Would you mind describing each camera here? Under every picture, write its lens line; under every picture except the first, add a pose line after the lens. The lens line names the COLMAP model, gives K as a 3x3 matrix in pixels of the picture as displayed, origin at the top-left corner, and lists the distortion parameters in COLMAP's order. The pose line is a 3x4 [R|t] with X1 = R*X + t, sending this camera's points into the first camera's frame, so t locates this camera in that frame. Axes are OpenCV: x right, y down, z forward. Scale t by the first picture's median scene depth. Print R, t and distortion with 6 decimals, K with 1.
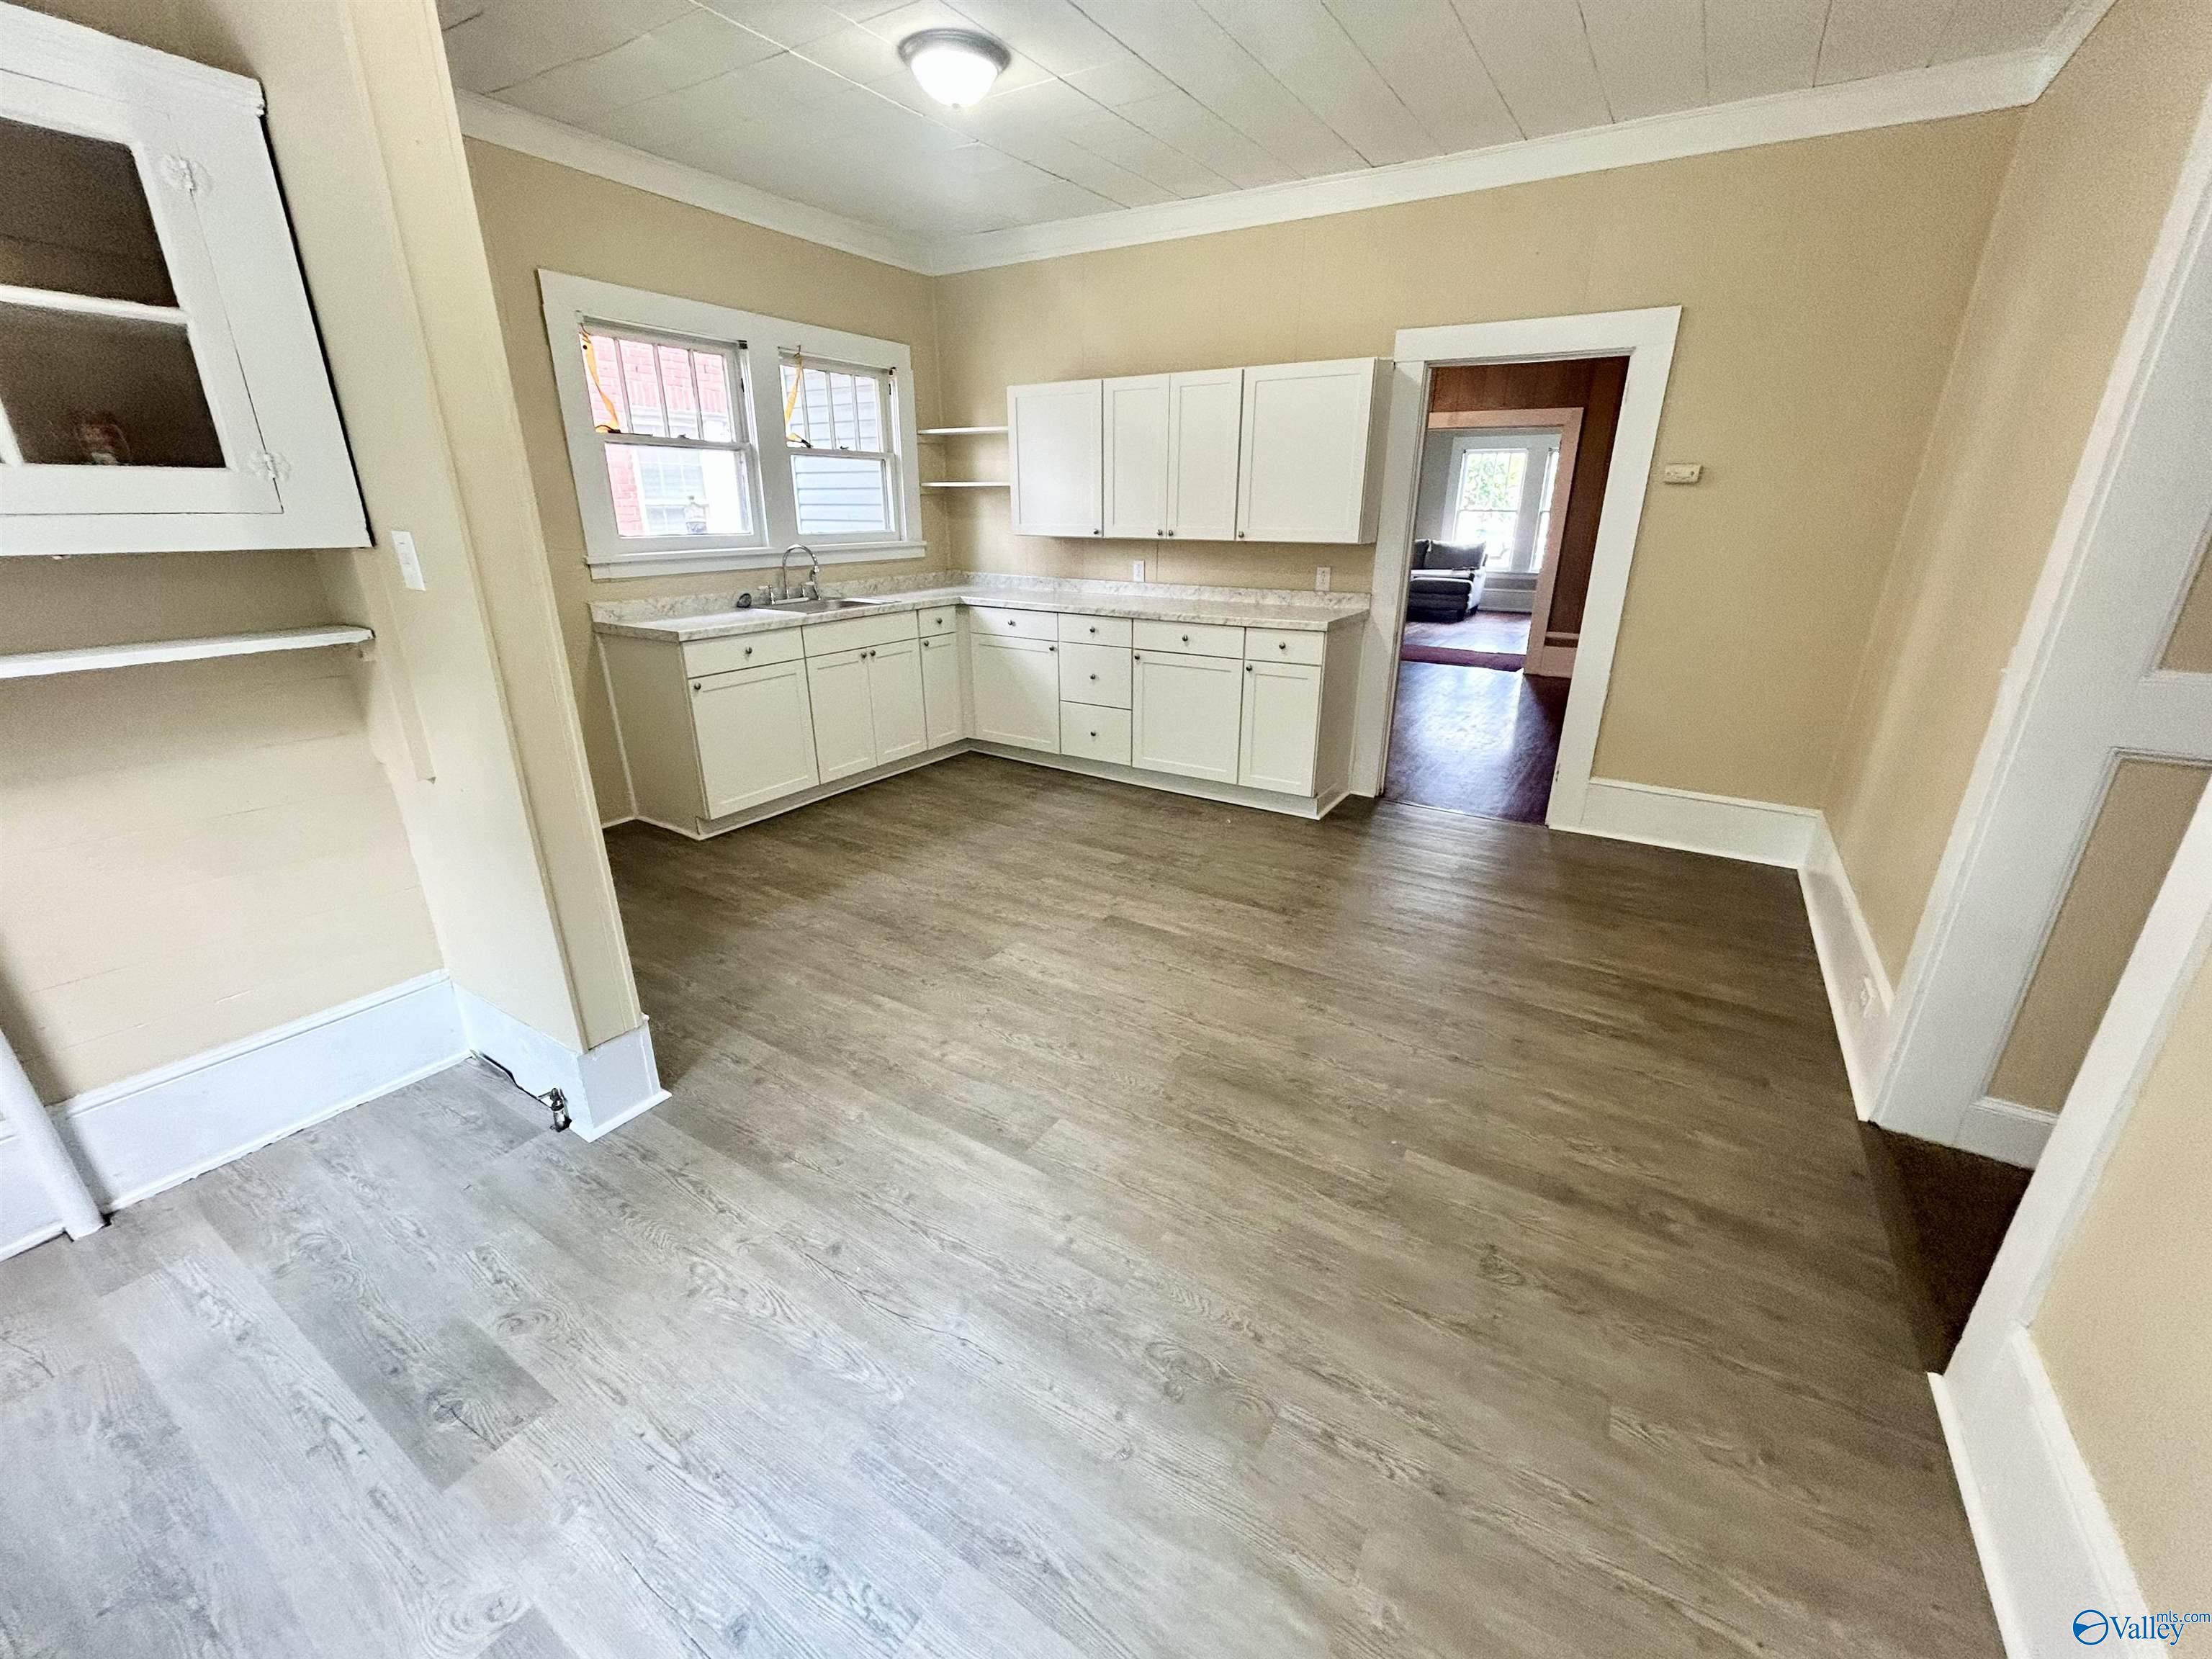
lens RADIAL K [[885.0, 0, 1106.0], [0, 885.0, 829.5], [0, 0, 1]] dist [-0.002707, -0.000417]
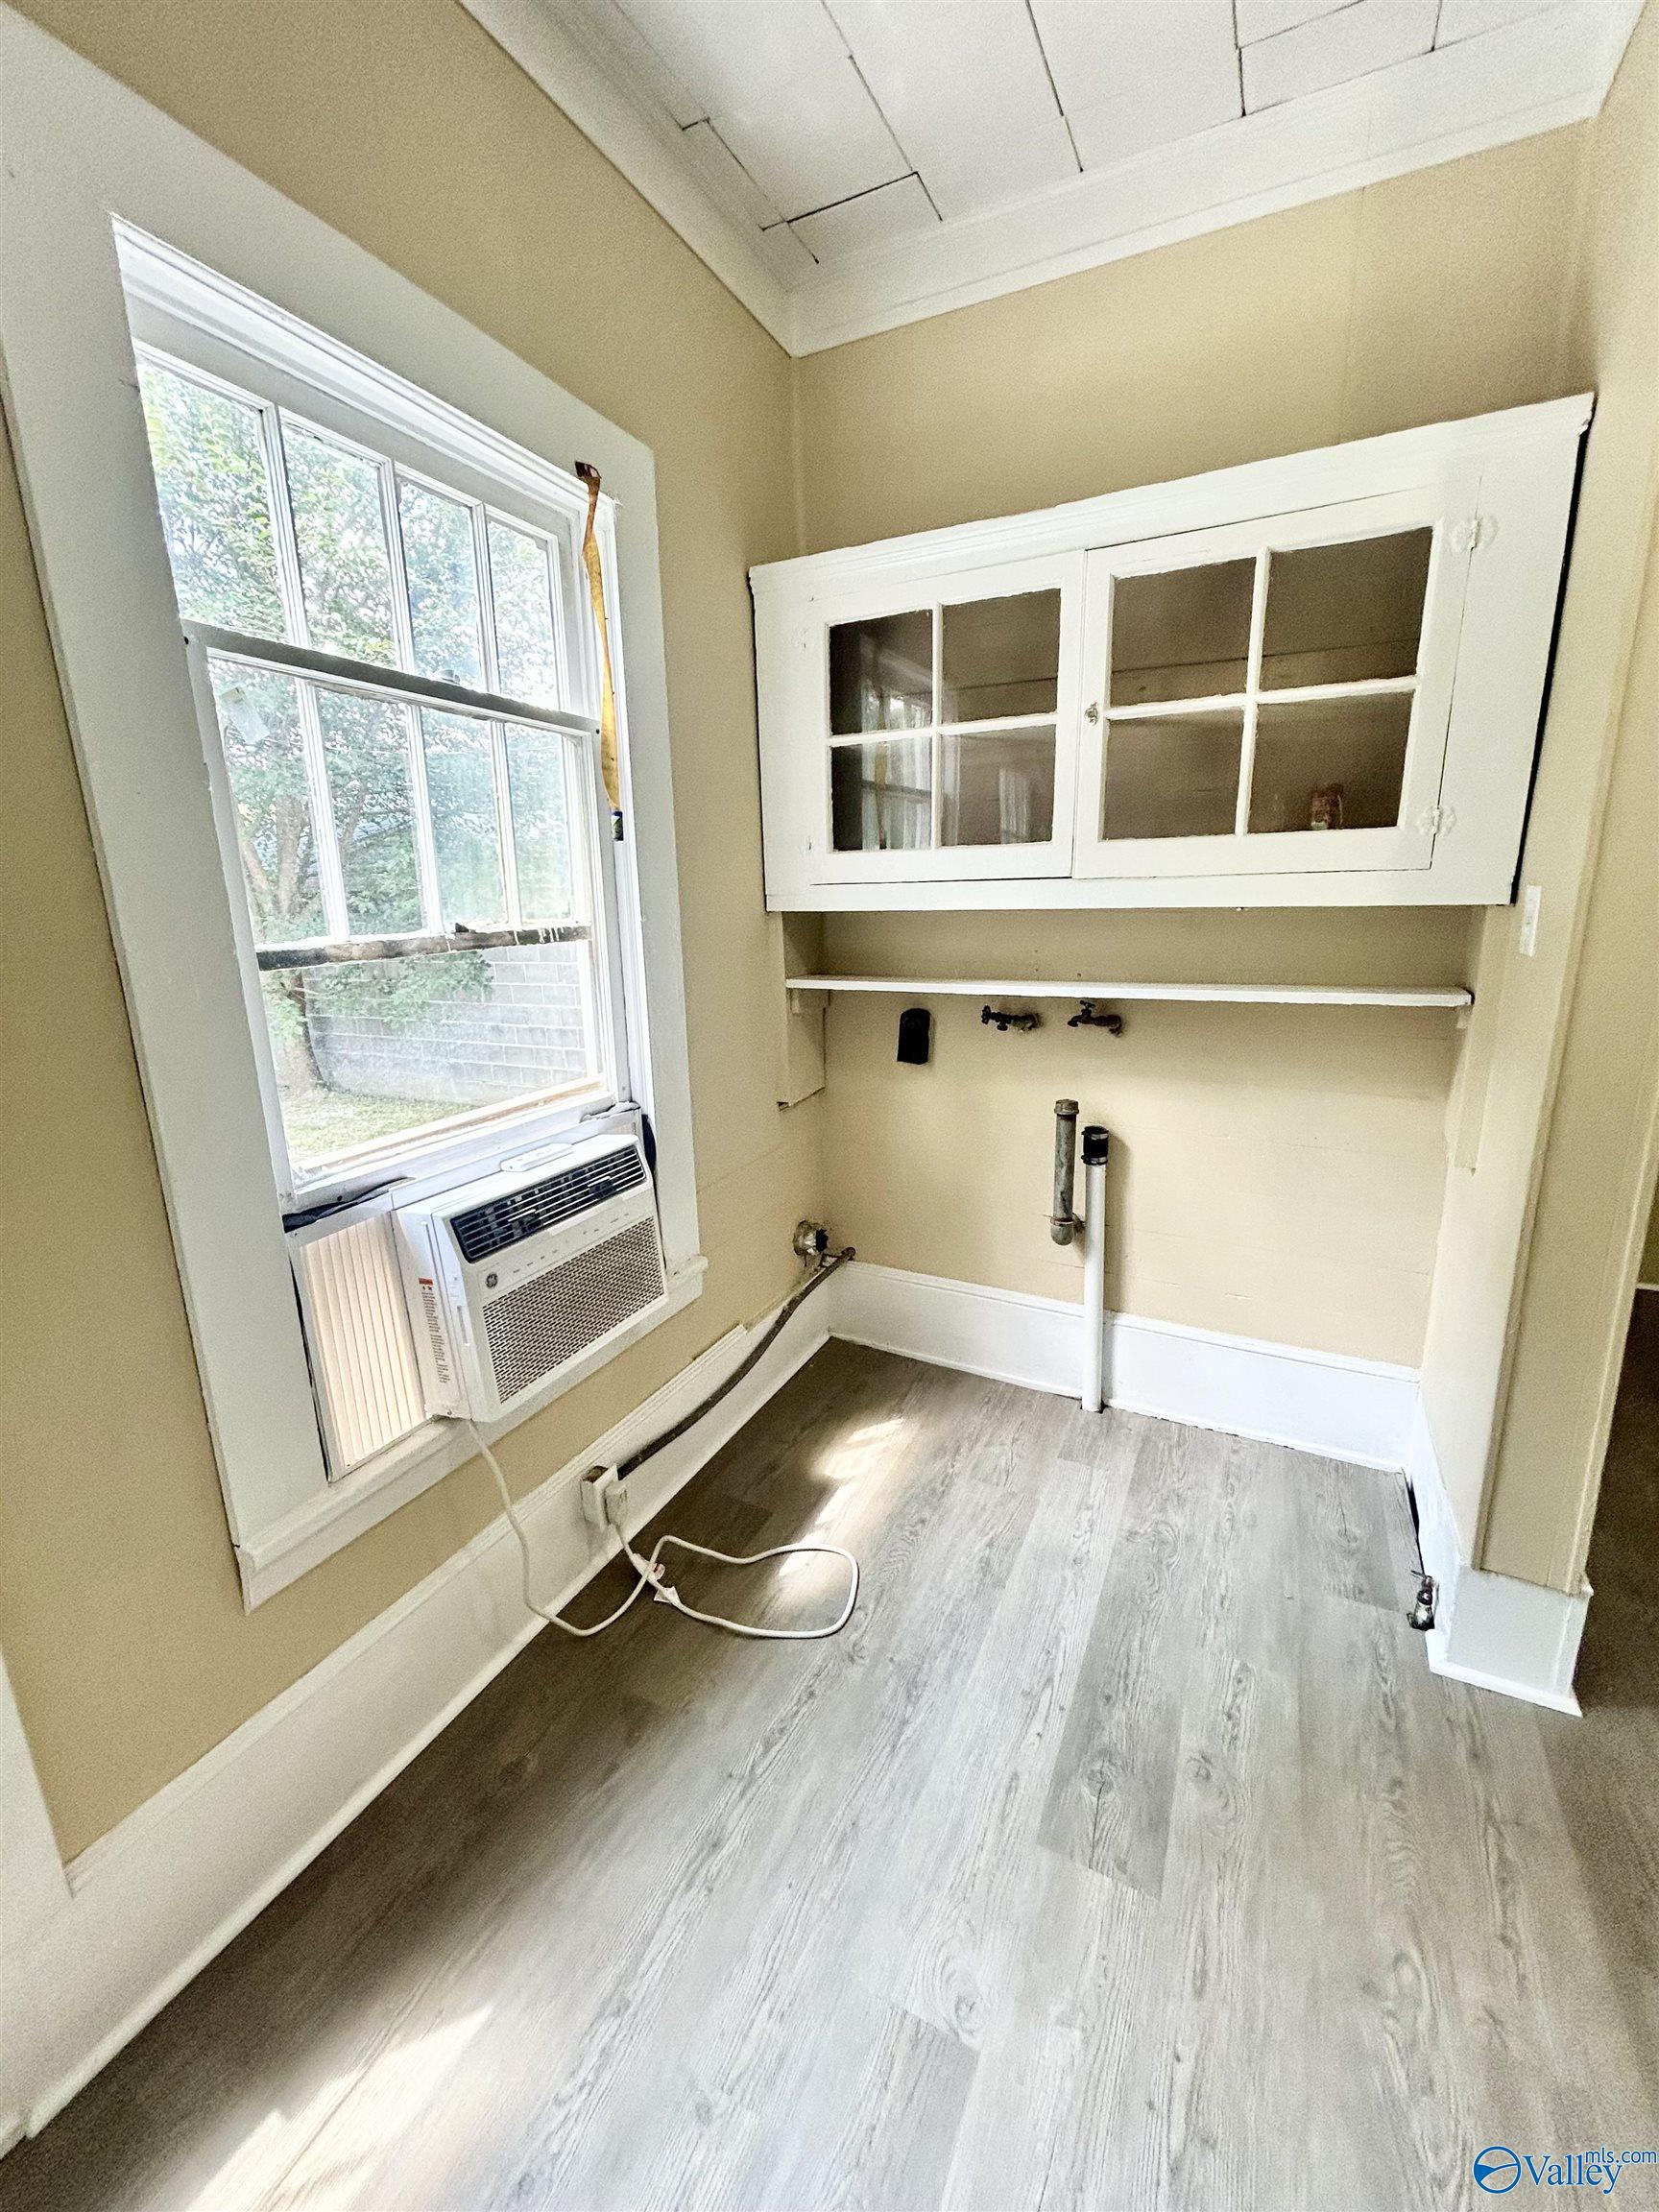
lens RADIAL K [[896.6, 0, 832.1], [0, 896.6, 1105.8], [0, 0, 1]] dist [0.008499, -0.000429]
pose [[0.104567, 0.222093, -0.969402, 0.005858], [-0.315511, 0.931801, 0.179445, -0.085843], [0.943143, 0.287093, 0.167508, 0.284680]]
